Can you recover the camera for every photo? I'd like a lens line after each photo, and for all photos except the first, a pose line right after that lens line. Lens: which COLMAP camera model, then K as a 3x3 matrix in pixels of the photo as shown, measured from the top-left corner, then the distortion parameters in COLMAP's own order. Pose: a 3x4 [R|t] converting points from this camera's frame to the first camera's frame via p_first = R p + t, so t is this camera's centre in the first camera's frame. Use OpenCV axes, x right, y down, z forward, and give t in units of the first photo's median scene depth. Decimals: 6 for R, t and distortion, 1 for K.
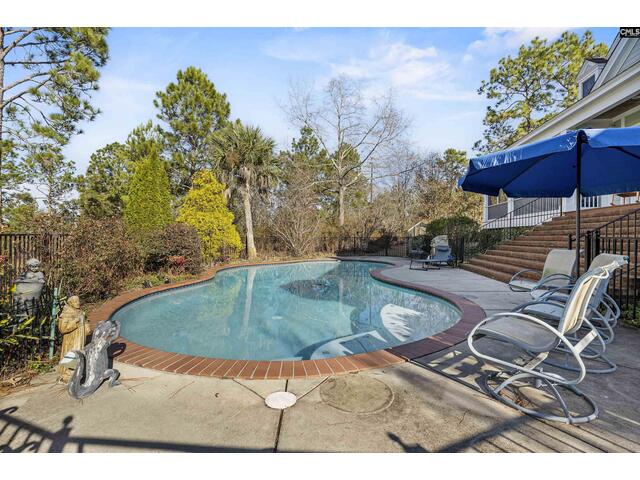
lens RADIAL K [[292.4, 0, 316.5], [0, 292.4, 240.2], [0, 0, 1]] dist [-0.000346, 0.000233]
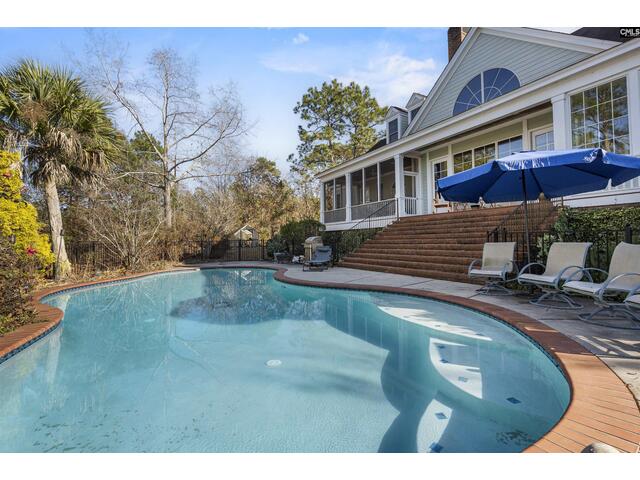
lens RADIAL K [[292.4, 0, 320.1], [0, 292.4, 237.7], [0, 0, 1]] dist [-0.000346, 0.000233]
pose [[0.781312, -0.015521, 0.623947, -0.094208], [0.030090, 0.999465, -0.012816, 0.000730], [-0.623415, 0.028787, 0.781361, 0.077776]]
